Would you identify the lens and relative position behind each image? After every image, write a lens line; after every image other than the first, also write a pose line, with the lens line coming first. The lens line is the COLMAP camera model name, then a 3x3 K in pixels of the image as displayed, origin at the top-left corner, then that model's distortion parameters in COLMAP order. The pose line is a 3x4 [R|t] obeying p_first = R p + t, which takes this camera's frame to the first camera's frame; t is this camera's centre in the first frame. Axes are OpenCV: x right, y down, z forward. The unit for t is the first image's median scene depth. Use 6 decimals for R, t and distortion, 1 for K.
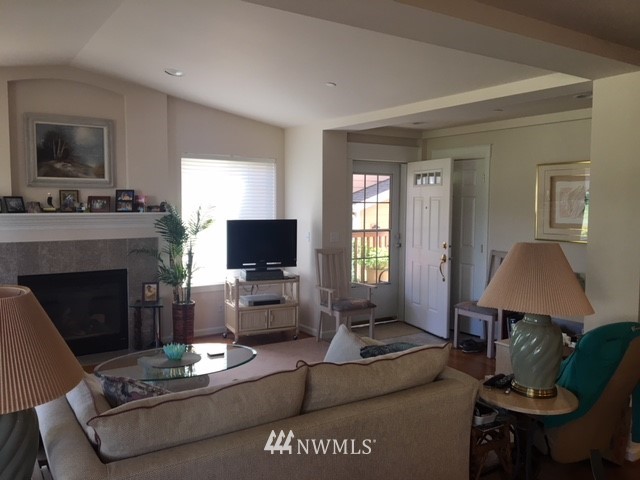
lens RADIAL K [[536.5, 0, 322.4], [0, 536.5, 237.6], [0, 0, 1]] dist [0.071757, -0.091649]
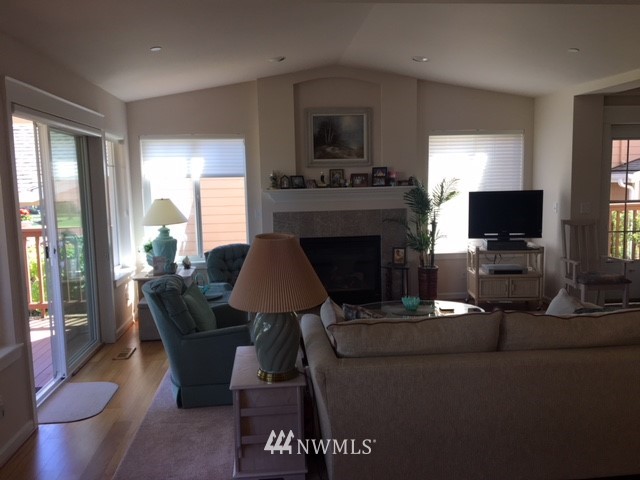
lens RADIAL K [[536.5, 0, 318.9], [0, 536.5, 239.9], [0, 0, 1]] dist [0.071757, -0.091649]
pose [[0.880682, 0.026924, -0.472943, 0.069927], [-0.004556, 0.998819, 0.048377, 0.012340], [0.473686, -0.040450, 0.879764, -0.082859]]
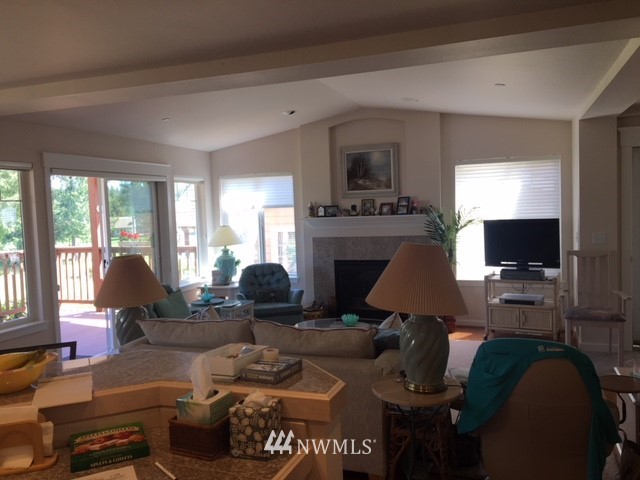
lens RADIAL K [[536.5, 0, 318.1], [0, 536.5, 235.0], [0, 0, 1]] dist [0.071757, -0.091649]
pose [[0.582489, 0.014463, -0.812710, 0.529245], [-0.015544, 0.999857, 0.006653, -0.005099], [0.812690, 0.008758, 0.582630, 0.113436]]
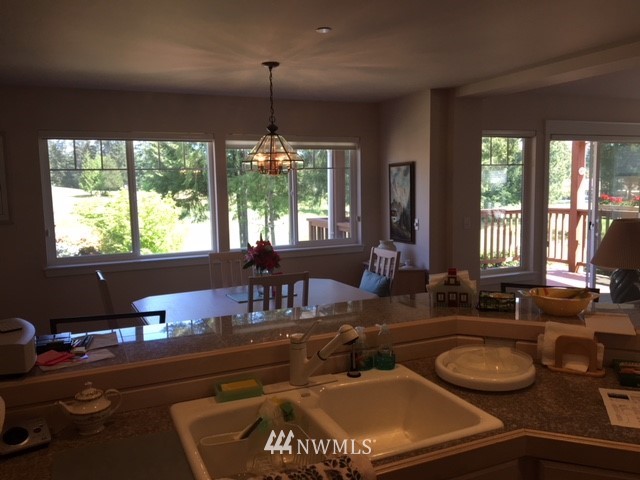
lens RADIAL K [[536.5, 0, 320.3], [0, 536.5, 239.2], [0, 0, 1]] dist [0.071757, -0.091649]
pose [[-0.175204, 0.101744, -0.979261, 0.599147], [-0.047948, 0.992584, 0.111707, -0.004184], [0.983364, 0.066526, -0.169027, 0.038142]]
